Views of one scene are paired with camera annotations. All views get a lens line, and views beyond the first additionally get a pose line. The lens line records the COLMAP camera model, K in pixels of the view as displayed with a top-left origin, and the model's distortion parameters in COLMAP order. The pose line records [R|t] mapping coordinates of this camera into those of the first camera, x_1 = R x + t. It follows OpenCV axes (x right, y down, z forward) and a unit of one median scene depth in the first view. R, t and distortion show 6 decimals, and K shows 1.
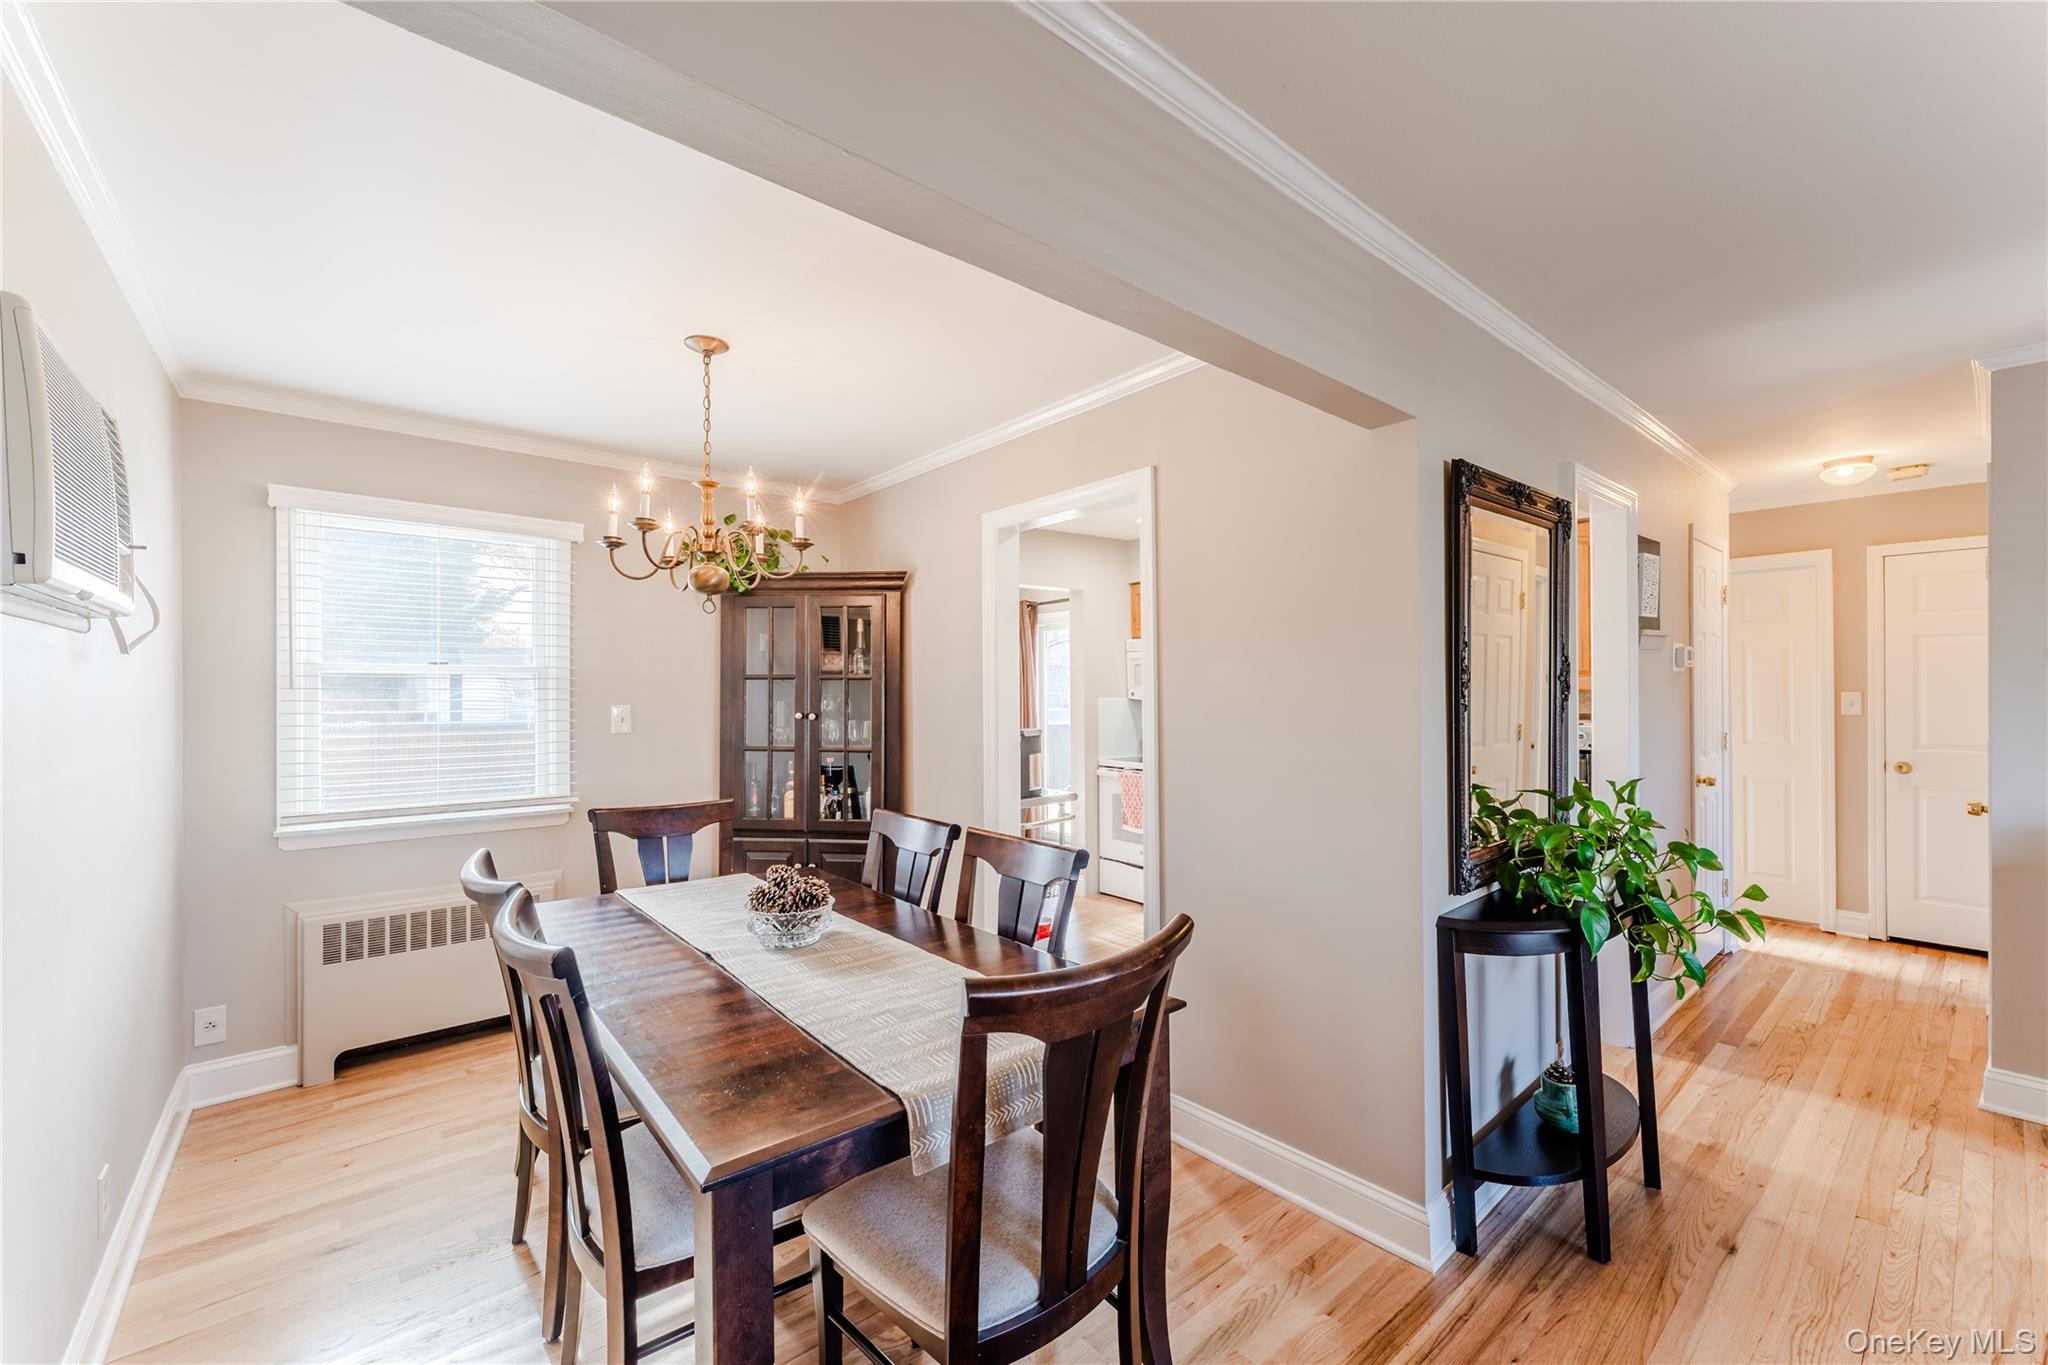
lens RADIAL K [[830.6, 0, 1035.3], [0, 830.6, 689.5], [0, 0, 1]] dist [-0.000092, -0.000509]
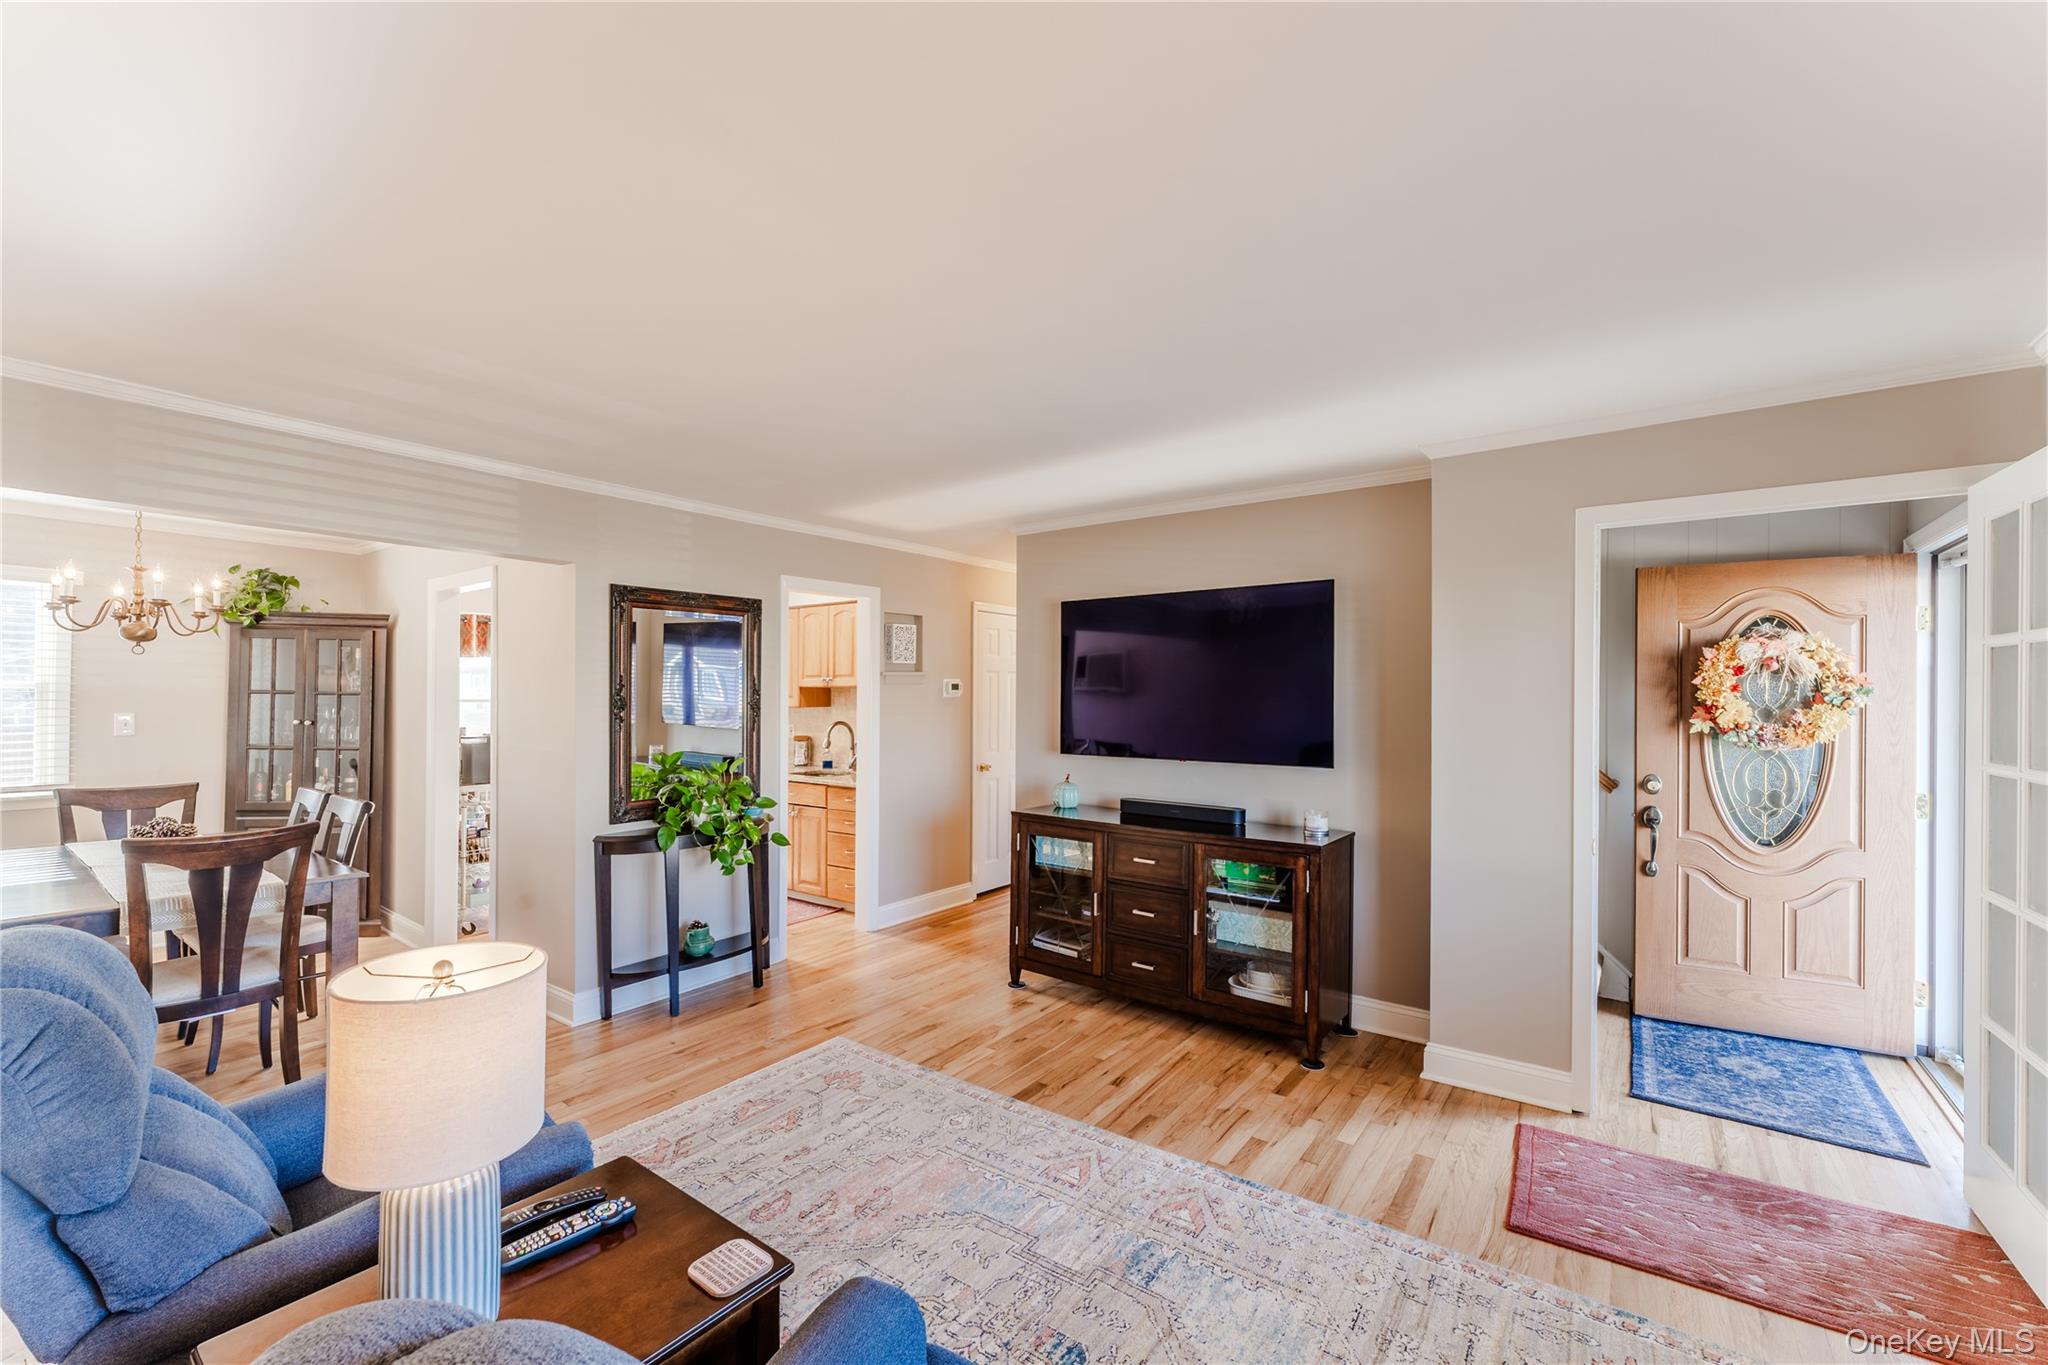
lens RADIAL K [[830.6, 0, 1014.7], [0, 830.6, 681.0], [0, 0, 1]] dist [-0.000092, -0.000509]
pose [[0.973294, 0.015389, 0.229047, 0.507137], [-0.011499, 0.999766, -0.018310, -0.021097], [-0.229276, 0.015187, 0.973243, -0.519199]]
